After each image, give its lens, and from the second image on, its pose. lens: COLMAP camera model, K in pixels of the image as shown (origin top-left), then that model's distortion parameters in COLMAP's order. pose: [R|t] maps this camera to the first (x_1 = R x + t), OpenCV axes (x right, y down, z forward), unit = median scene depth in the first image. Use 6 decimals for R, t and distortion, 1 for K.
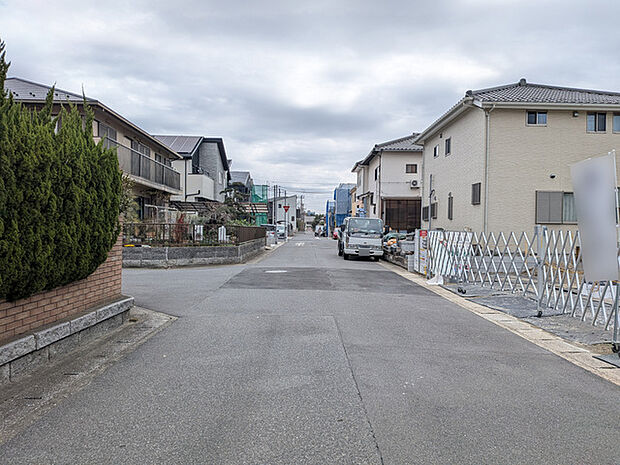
lens RADIAL K [[446.1, 0, 312.3], [0, 446.1, 231.5], [0, 0, 1]] dist [0.012067, -0.029106]
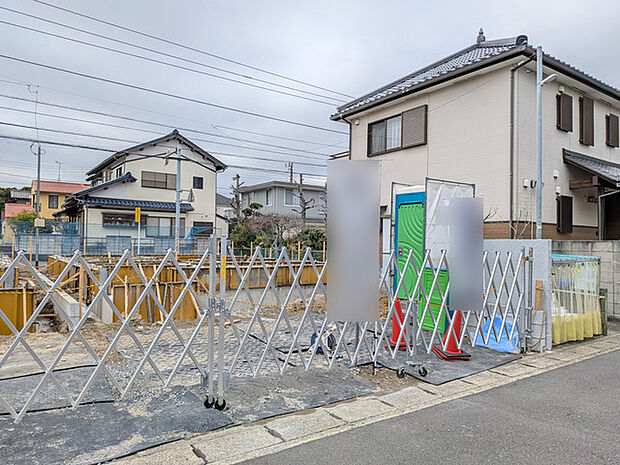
lens RADIAL K [[446.1, 0, 311.3], [0, 446.1, 235.0], [0, 0, 1]] dist [0.012067, -0.029106]
pose [[-0.567398, -0.005998, 0.823422, 0.002794], [-0.024269, 0.999661, -0.009441, -0.002259], [-0.823086, -0.025340, -0.567351, 0.275454]]
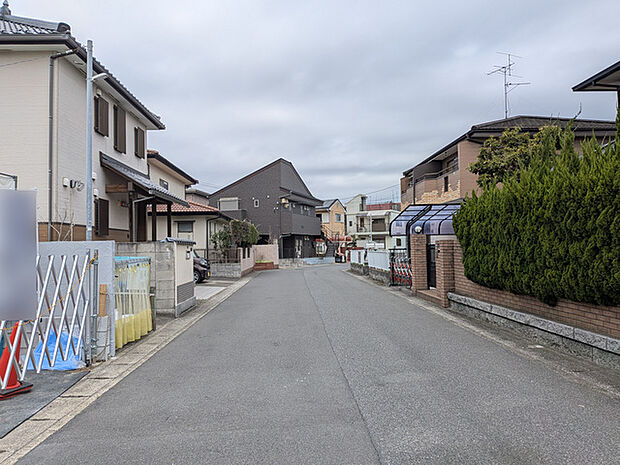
lens RADIAL K [[446.1, 0, 308.6], [0, 446.1, 231.1], [0, 0, 1]] dist [0.012067, -0.029106]
pose [[-0.999648, 0.003047, -0.026358, 0.027502], [0.004064, 0.999246, -0.038619, -0.001205], [0.026221, -0.038712, -0.998906, 0.269149]]
